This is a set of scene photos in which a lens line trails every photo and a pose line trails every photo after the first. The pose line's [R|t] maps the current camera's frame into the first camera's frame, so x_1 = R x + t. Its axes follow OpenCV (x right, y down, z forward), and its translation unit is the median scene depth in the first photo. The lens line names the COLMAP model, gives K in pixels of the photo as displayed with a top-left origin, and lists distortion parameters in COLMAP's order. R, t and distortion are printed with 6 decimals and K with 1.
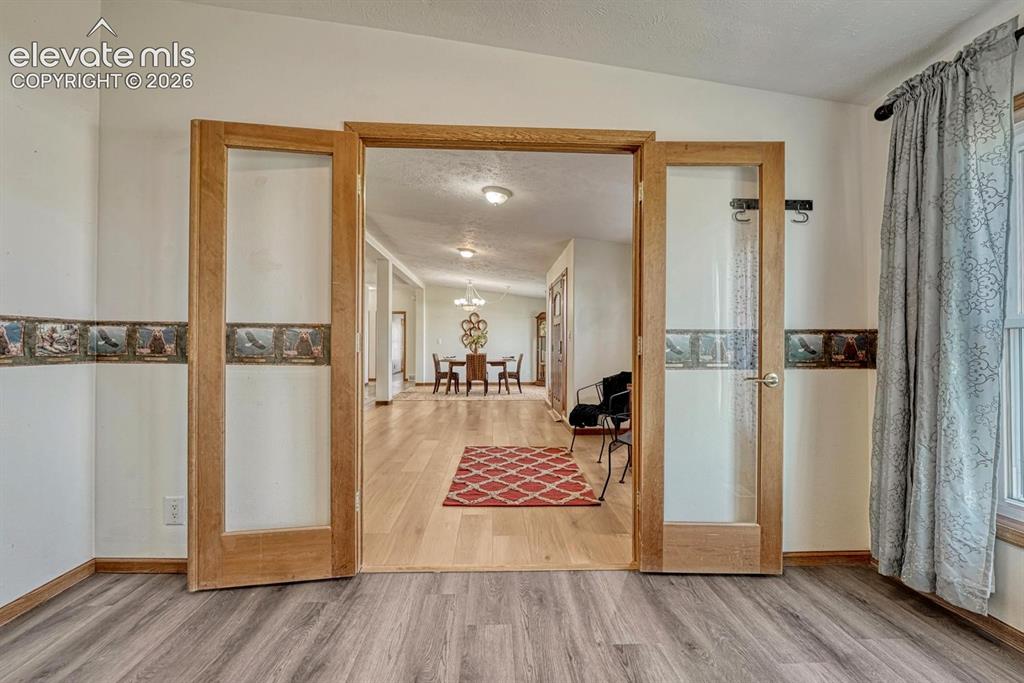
lens RADIAL K [[428.8, 0, 512.0], [0, 428.8, 341.5], [0, 0, 1]] dist [-0.002239, -0.000269]
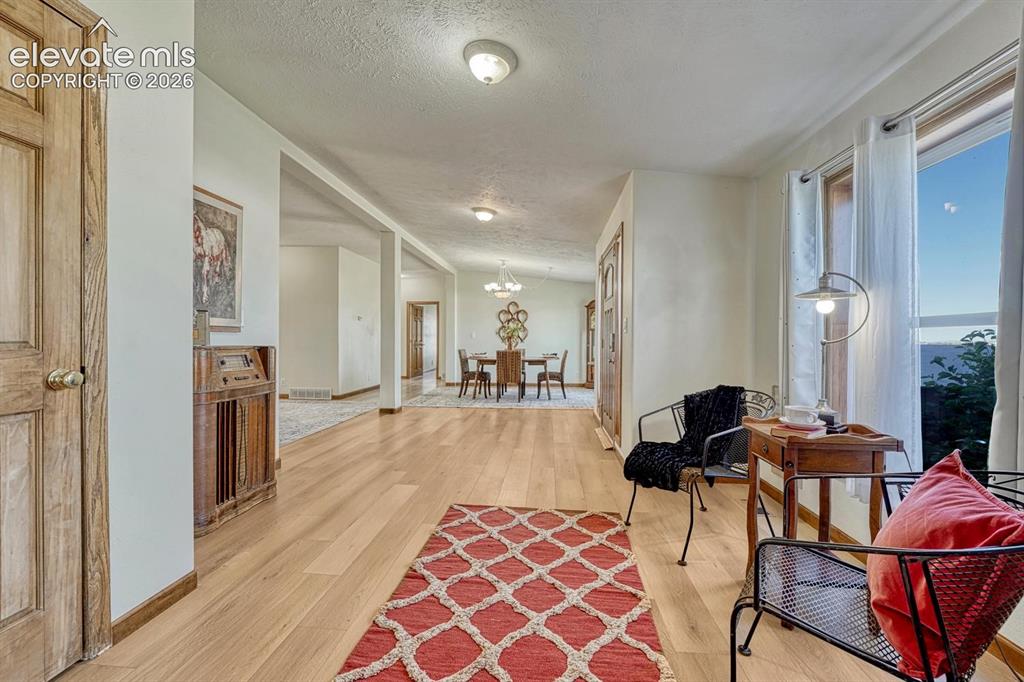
lens RADIAL K [[428.8, 0, 512.0], [0, 428.8, 341.0], [0, 0, 1]] dist [-0.002239, -0.000269]
pose [[0.991613, 0.003455, -0.129197, 0.033413], [-0.002008, 0.999934, 0.011334, 0.003018], [0.129228, -0.010979, 0.991554, 0.238315]]
